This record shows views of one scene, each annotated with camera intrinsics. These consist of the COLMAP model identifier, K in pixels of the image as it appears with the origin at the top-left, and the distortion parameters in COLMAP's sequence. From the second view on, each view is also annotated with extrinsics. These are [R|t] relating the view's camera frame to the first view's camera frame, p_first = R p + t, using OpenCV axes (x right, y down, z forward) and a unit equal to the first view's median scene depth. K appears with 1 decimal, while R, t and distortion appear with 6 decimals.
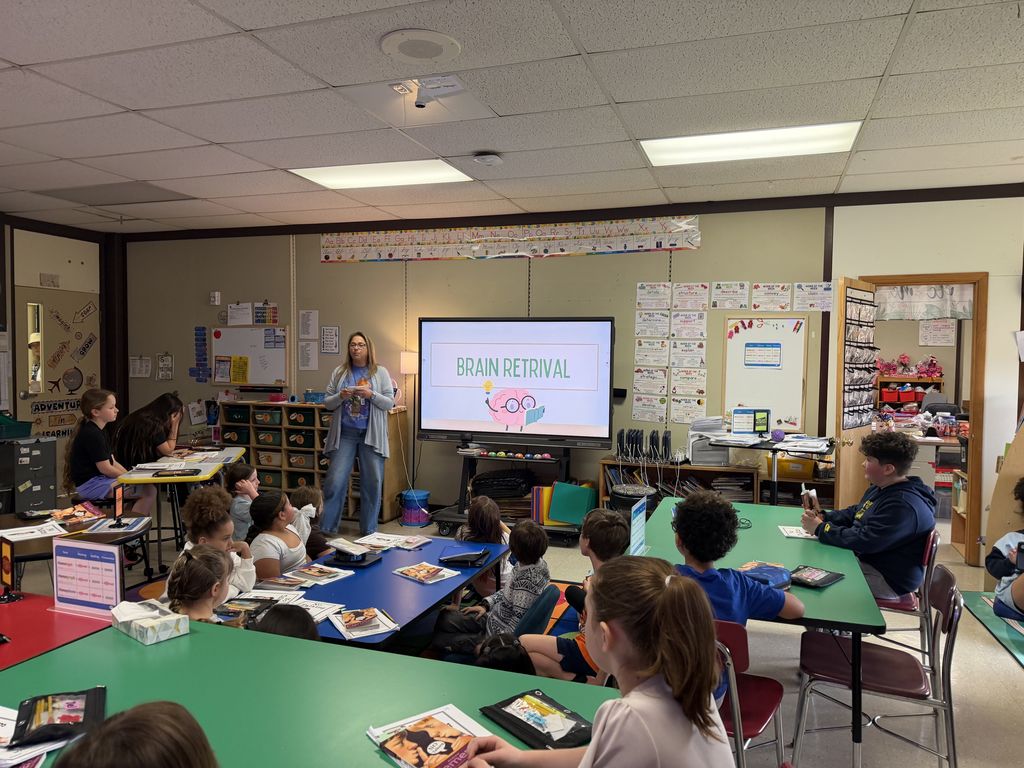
lens RADIAL K [[720.4, 0, 518.9], [0, 720.4, 389.8], [0, 0, 1]] dist [0.120776, -0.186687]
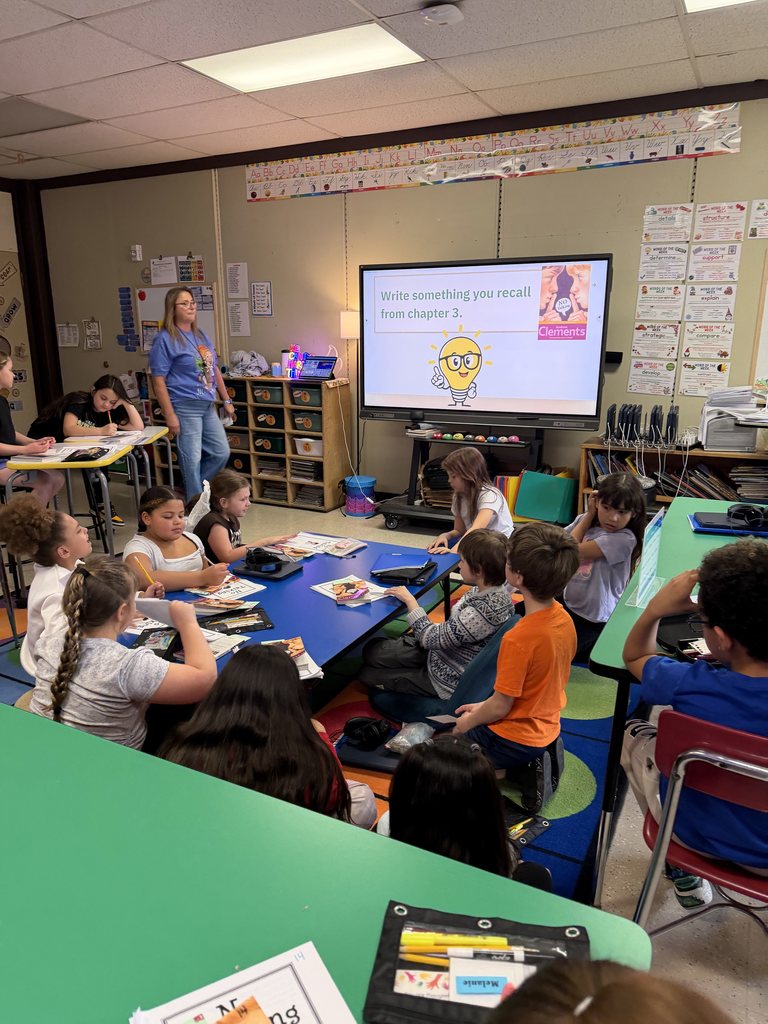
lens RADIAL K [[720.4, 0, 378.4], [0, 720.4, 511.7], [0, 0, 1]] dist [0.120776, -0.186687]
pose [[0.988987, 0.020202, -0.146619, 0.007713], [0.009706, 0.979656, 0.200450, 0.006704], [0.147686, -0.199666, 0.968670, 0.160854]]
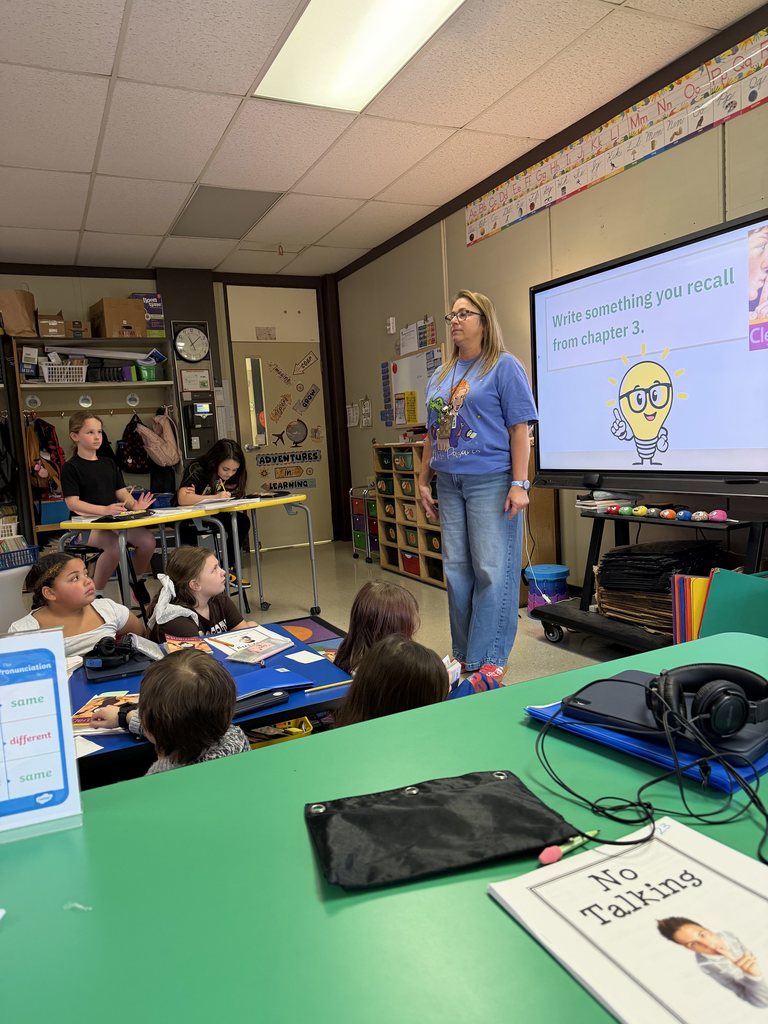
lens RADIAL K [[720.4, 0, 378.4], [0, 720.4, 511.7], [0, 0, 1]] dist [0.120776, -0.186687]
pose [[0.701854, 0.016926, -0.712120, 0.221961], [0.037122, 0.997490, 0.060295, 0.048963], [0.711353, -0.068753, 0.699464, 0.466756]]
